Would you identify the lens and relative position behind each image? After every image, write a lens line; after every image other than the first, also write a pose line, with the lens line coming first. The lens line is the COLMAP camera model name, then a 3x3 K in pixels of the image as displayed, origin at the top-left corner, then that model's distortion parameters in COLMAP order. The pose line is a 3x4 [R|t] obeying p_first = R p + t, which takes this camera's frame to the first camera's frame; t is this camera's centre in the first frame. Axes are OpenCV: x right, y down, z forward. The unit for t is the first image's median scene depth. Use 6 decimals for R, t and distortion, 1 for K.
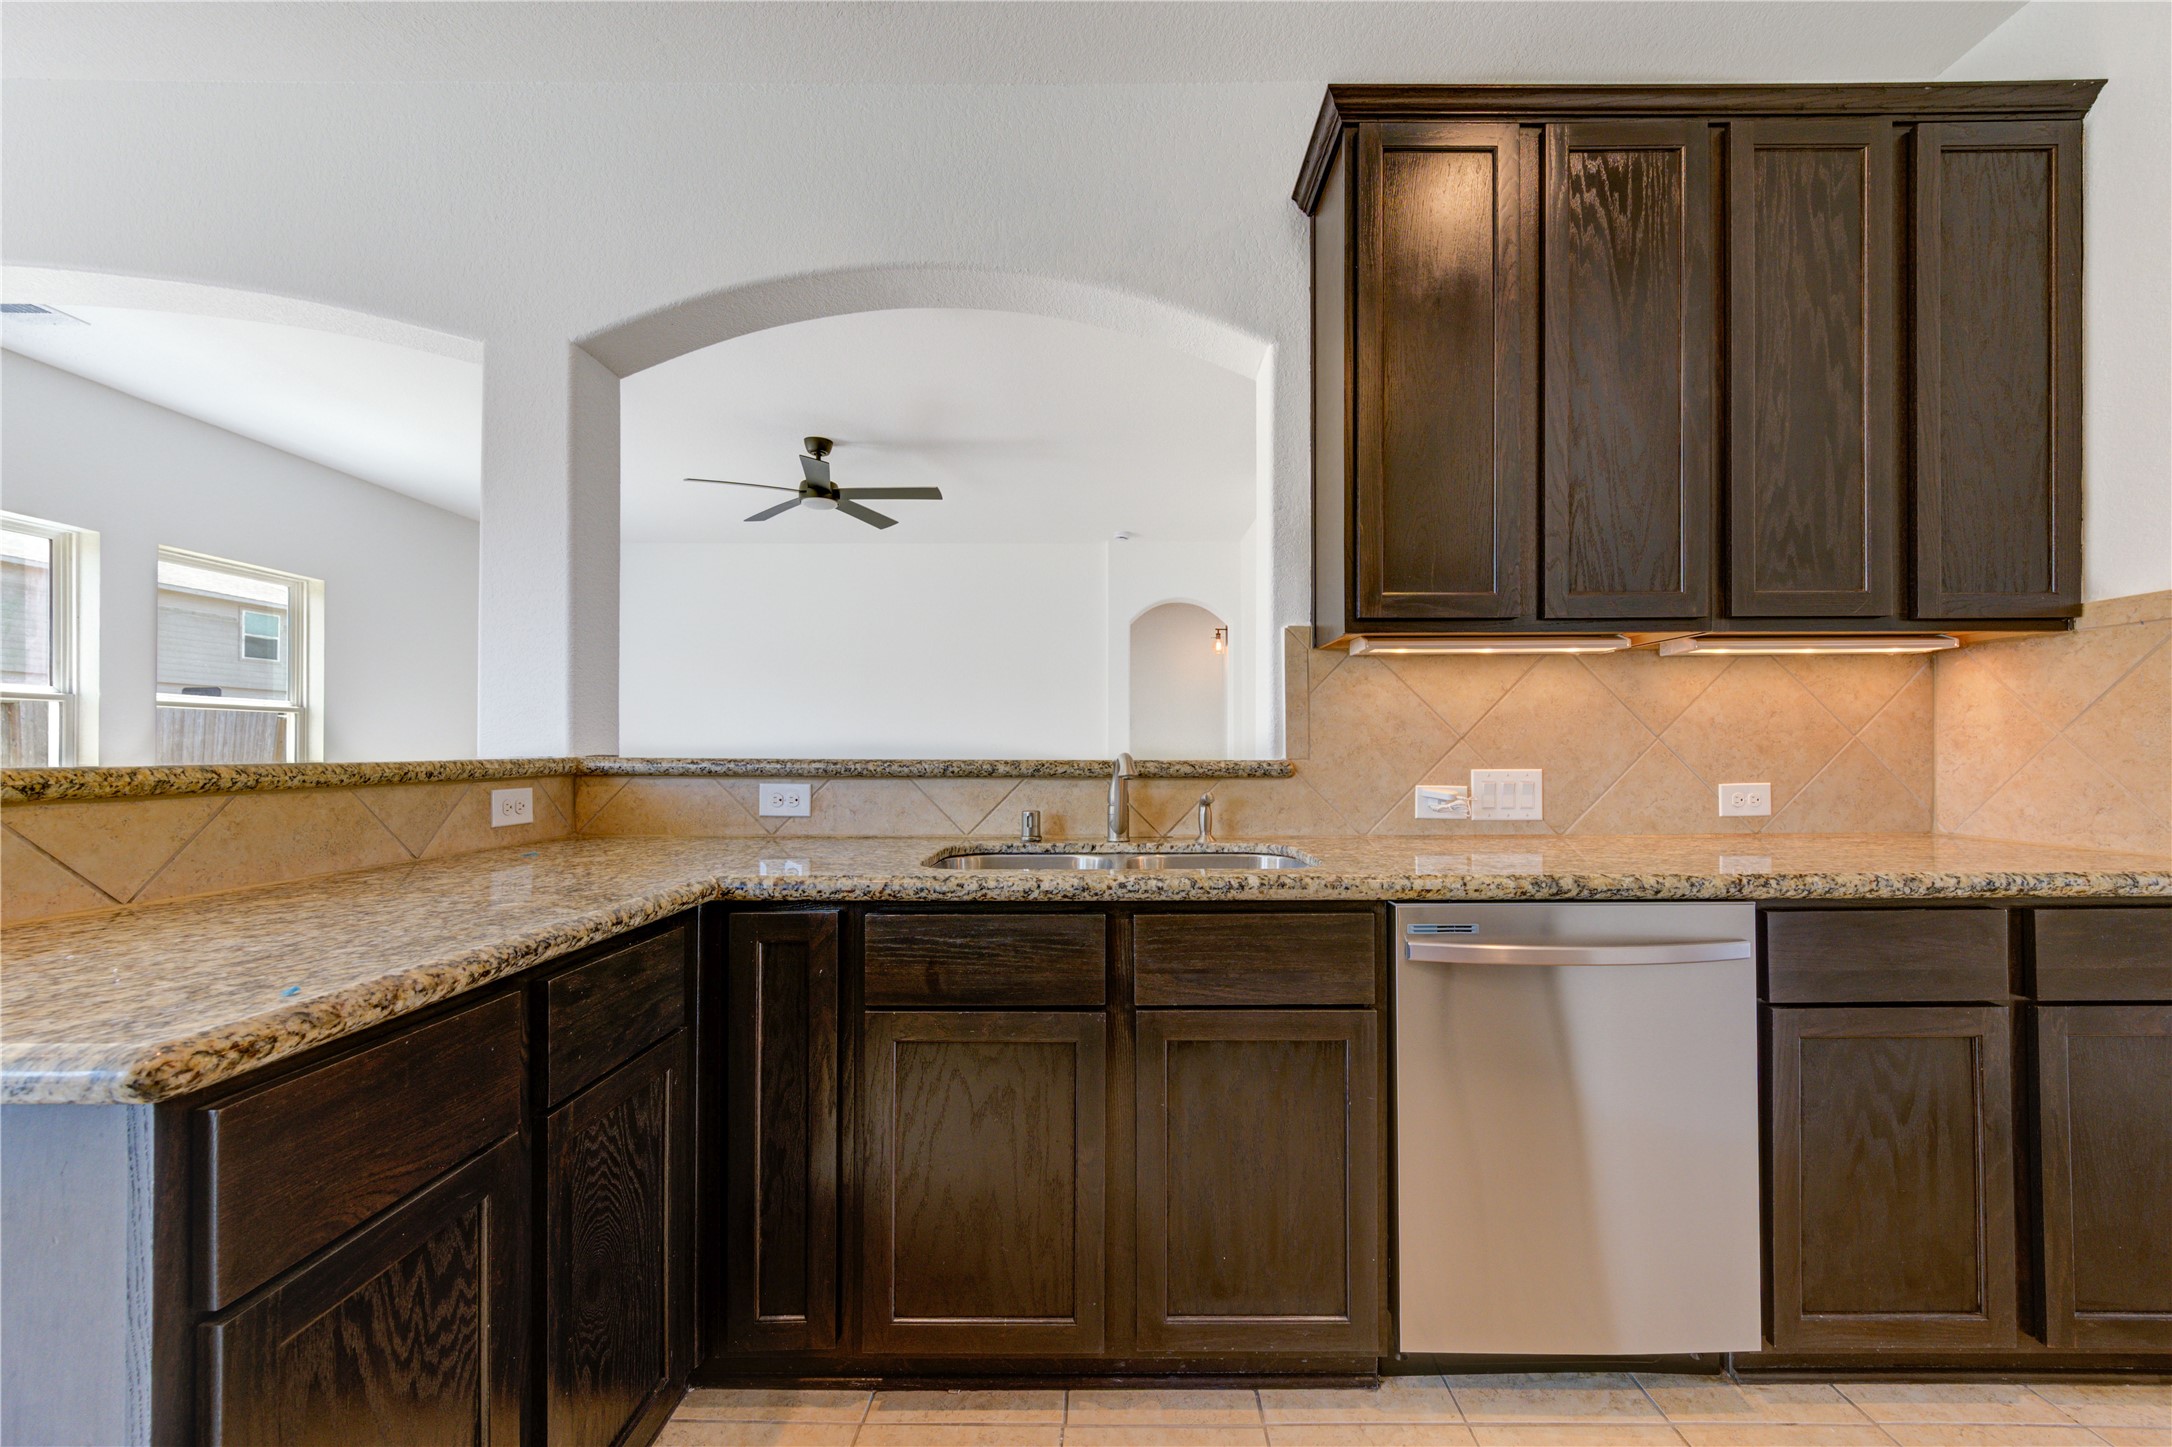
lens RADIAL K [[863.4, 0, 1099.3], [0, 863.4, 743.9], [0, 0, 1]] dist [0.001408, 0.000186]
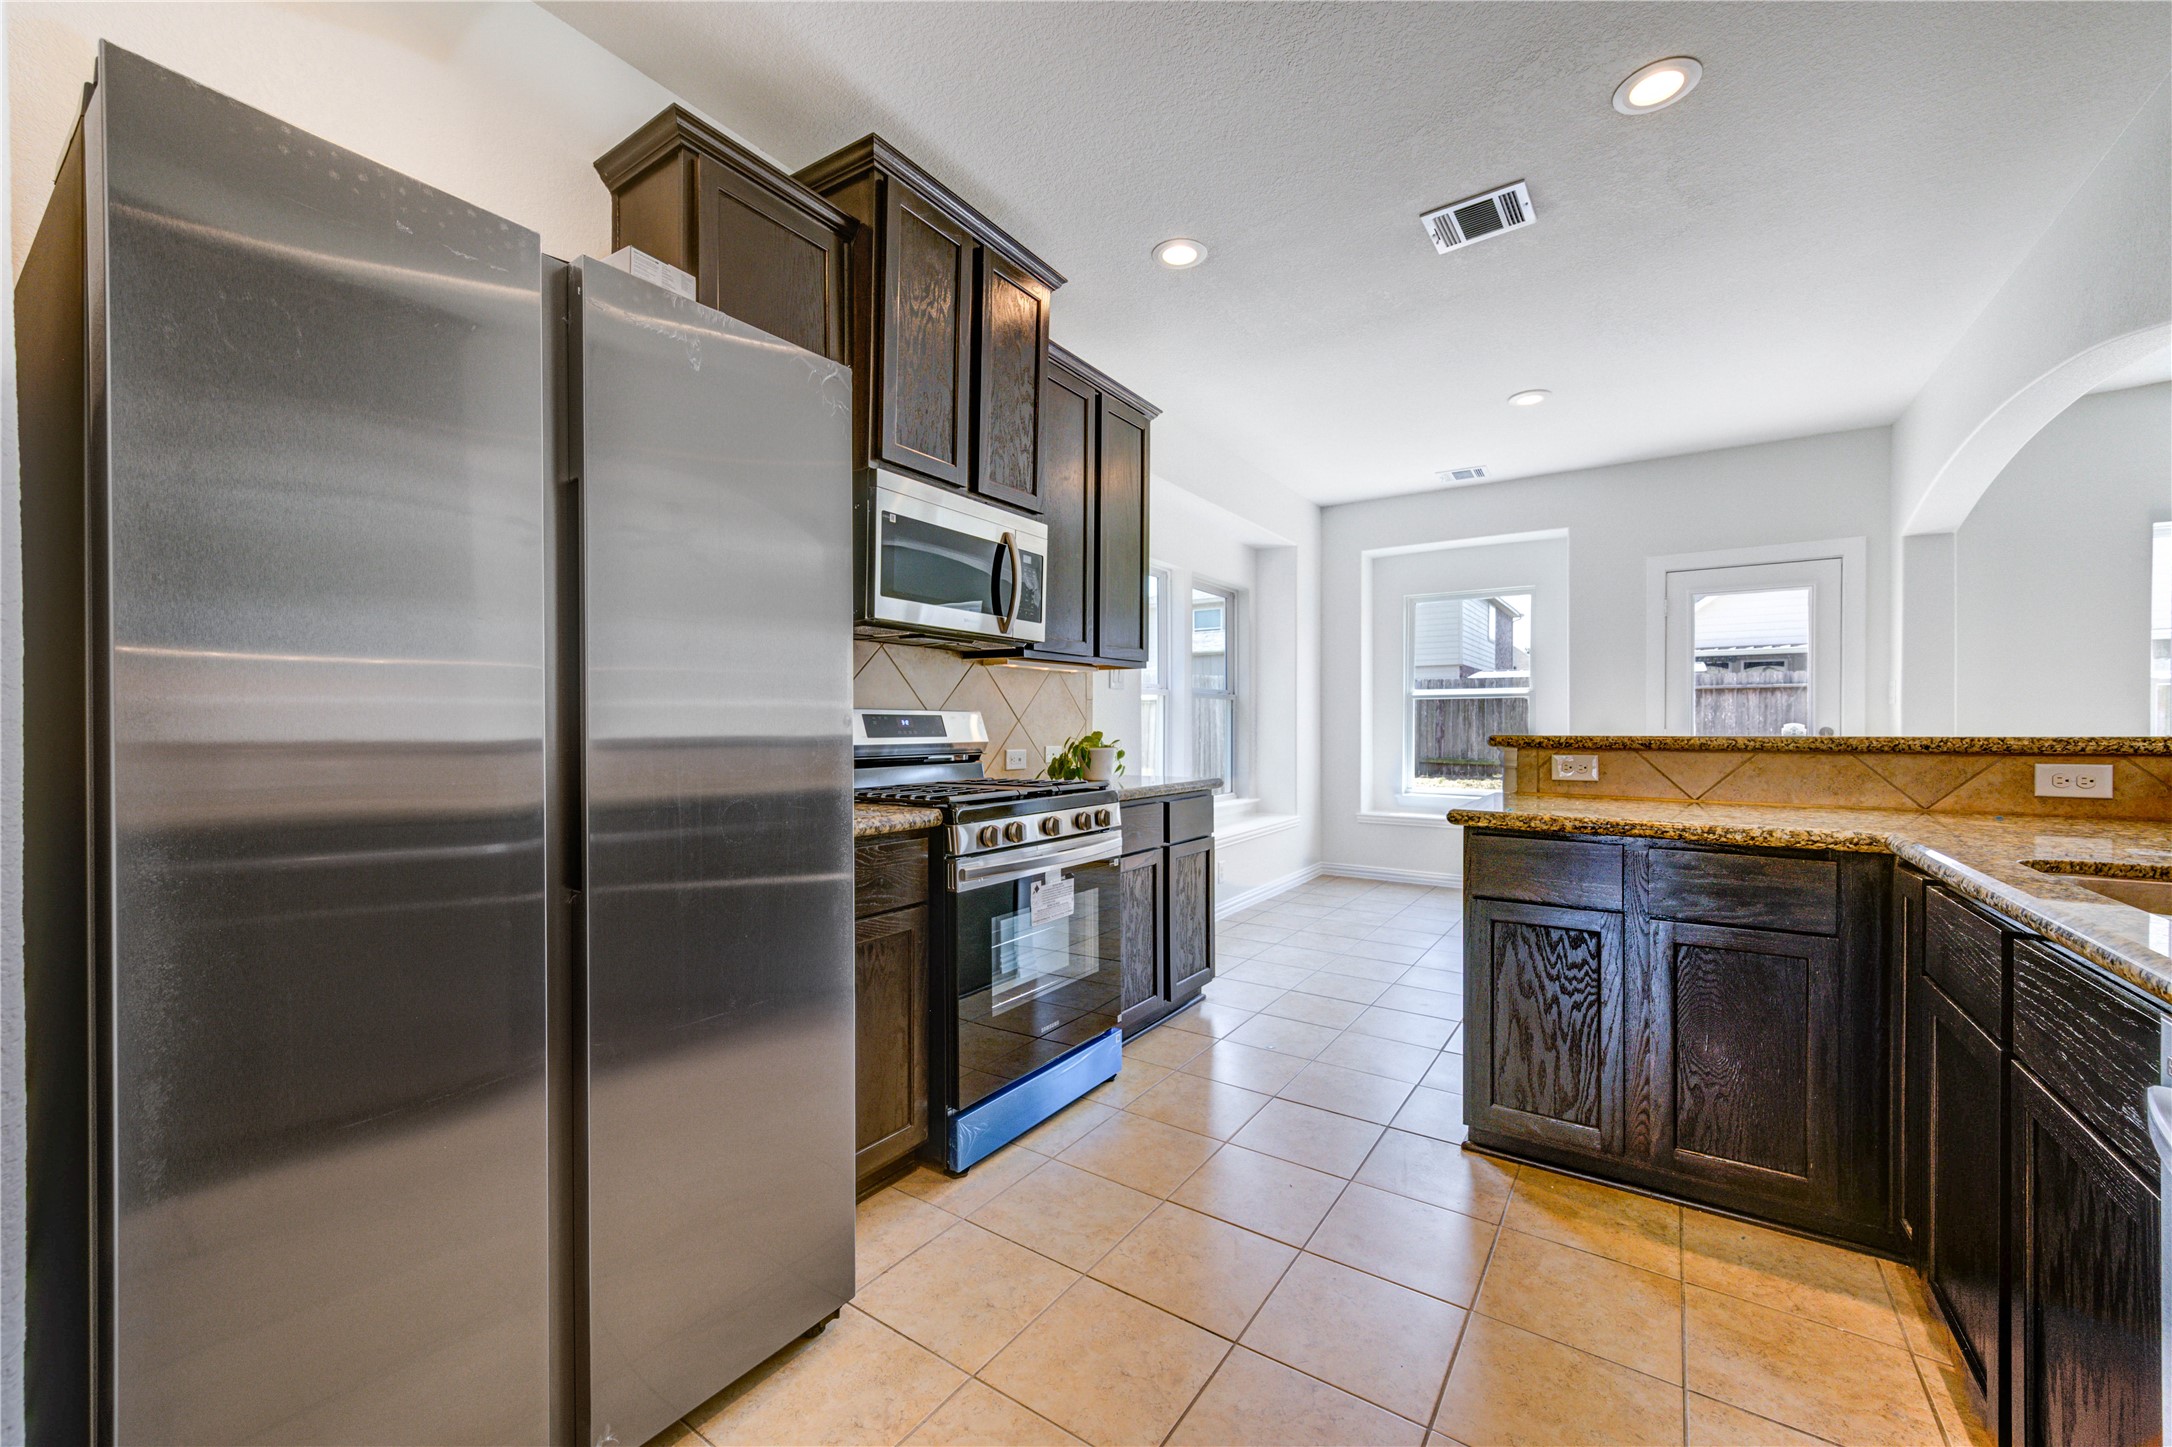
lens RADIAL K [[846.6, 0, 1088.4], [0, 846.6, 731.0], [0, 0, 1]] dist [0.000890, 0.000241]
pose [[-0.561170, 0.003866, -0.827691, 0.912323], [0.004318, 0.999989, 0.001743, 0.001869], [0.827689, -0.002596, -0.561181, 0.576242]]
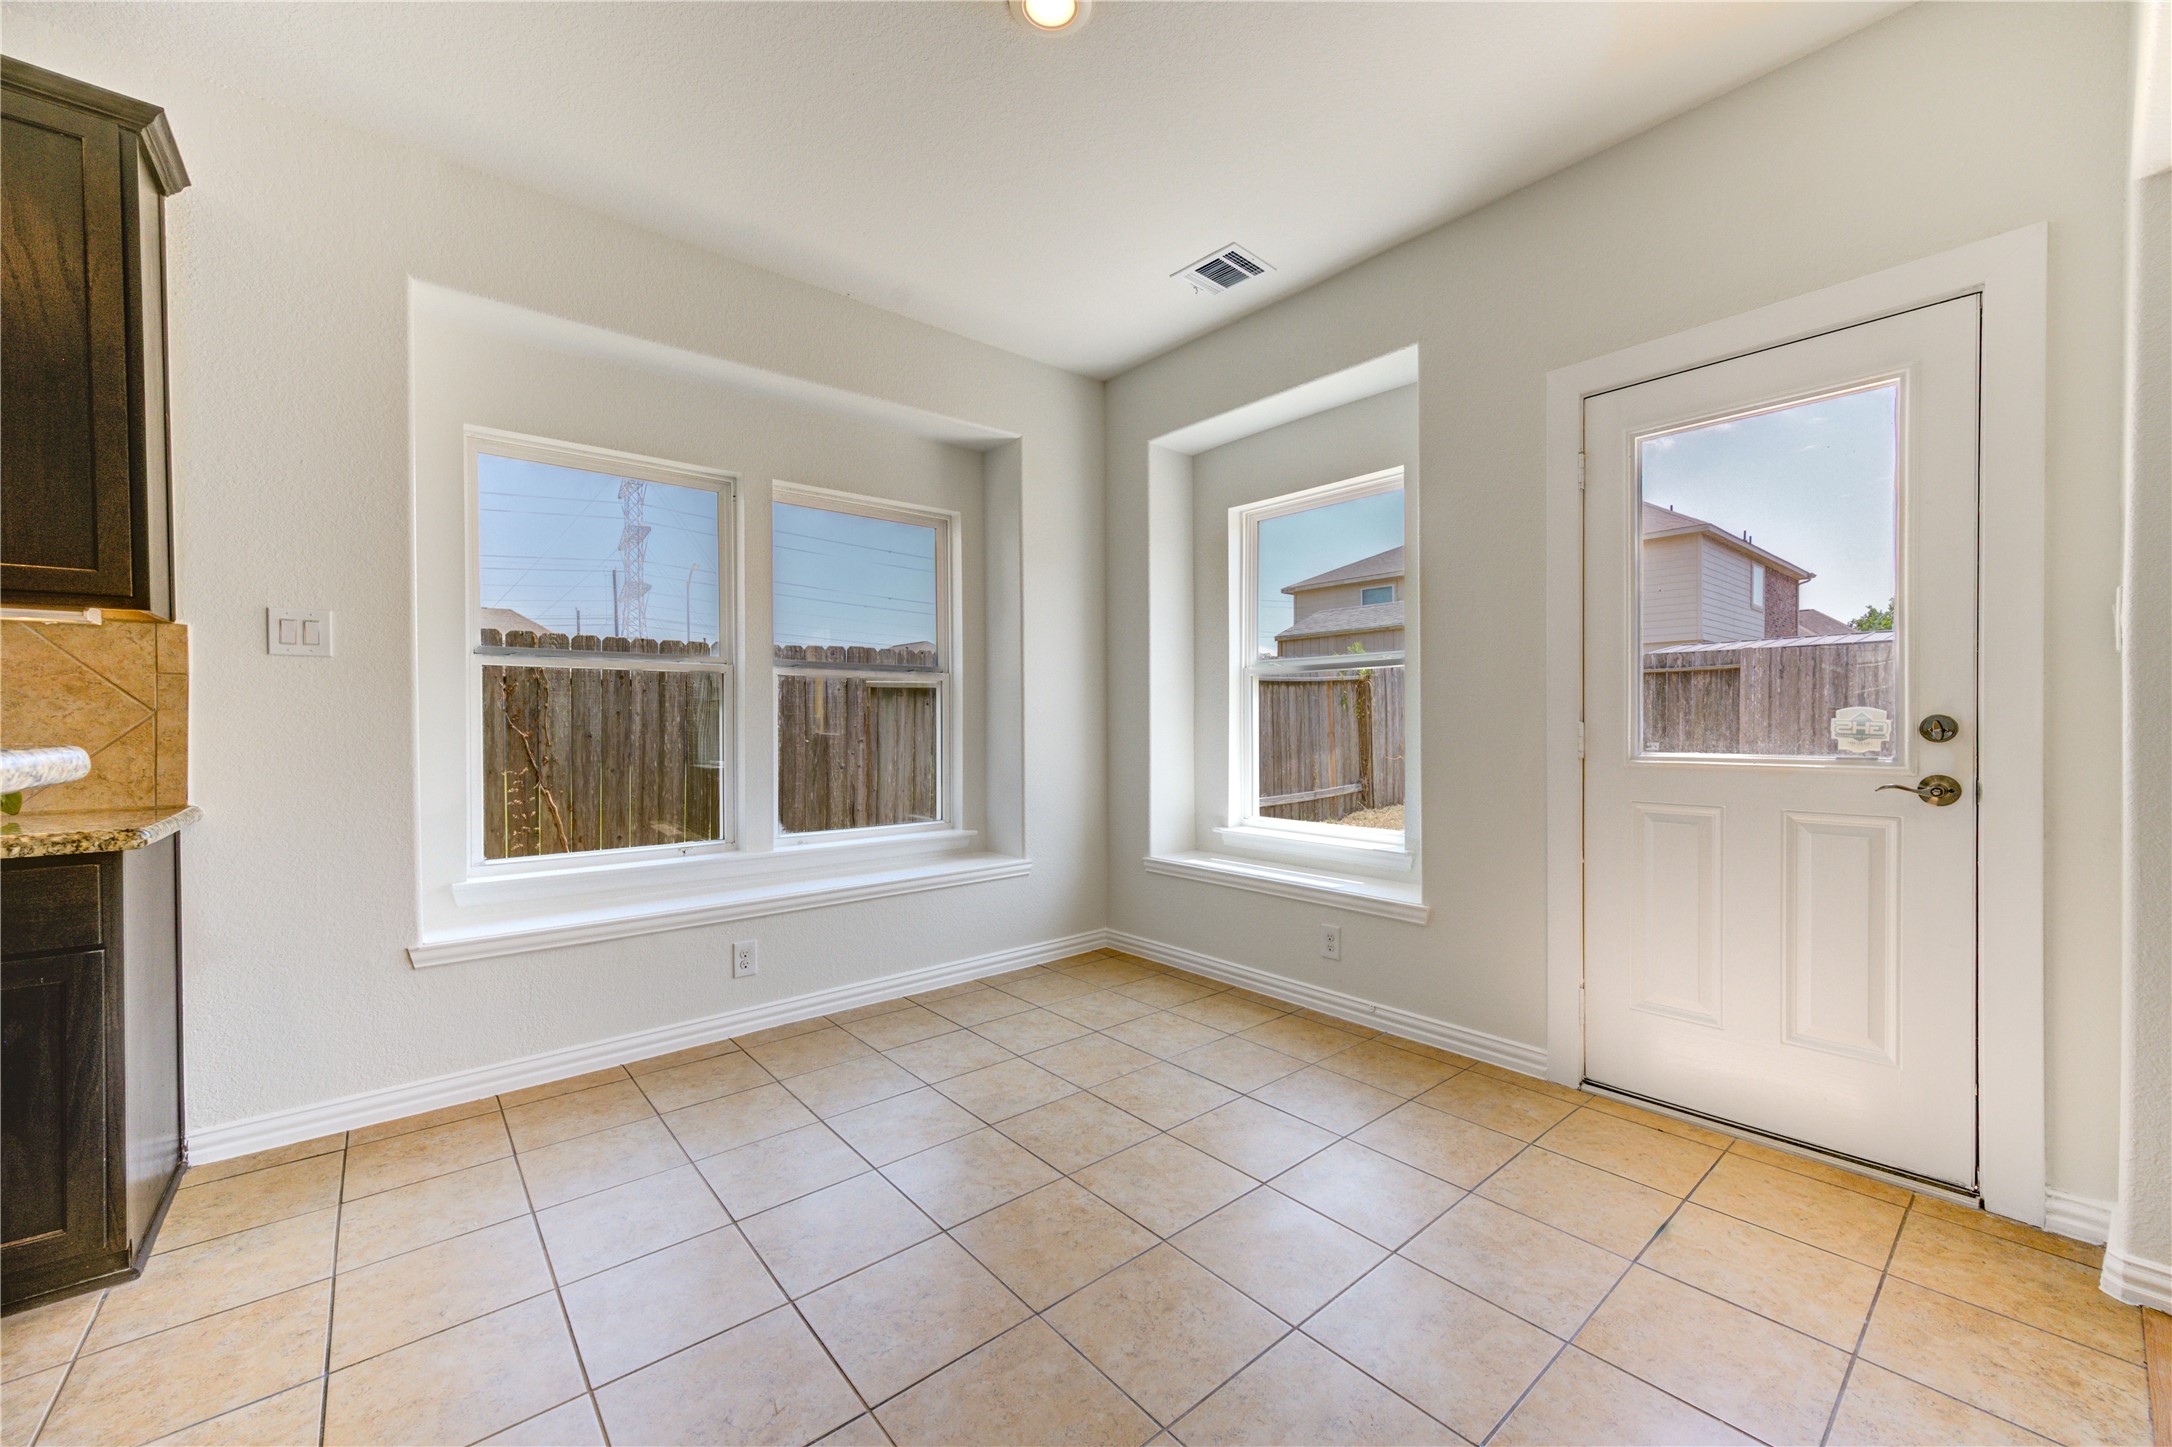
lens RADIAL K [[846.6, 0, 1088.4], [0, 846.6, 731.0], [0, 0, 1]] dist [0.000890, 0.000241]
pose [[-0.762357, 0.010398, -0.647073, -0.941883], [0.008204, 0.999946, 0.006403, 0.009621], [0.647105, -0.000427, -0.762401, 1.095176]]
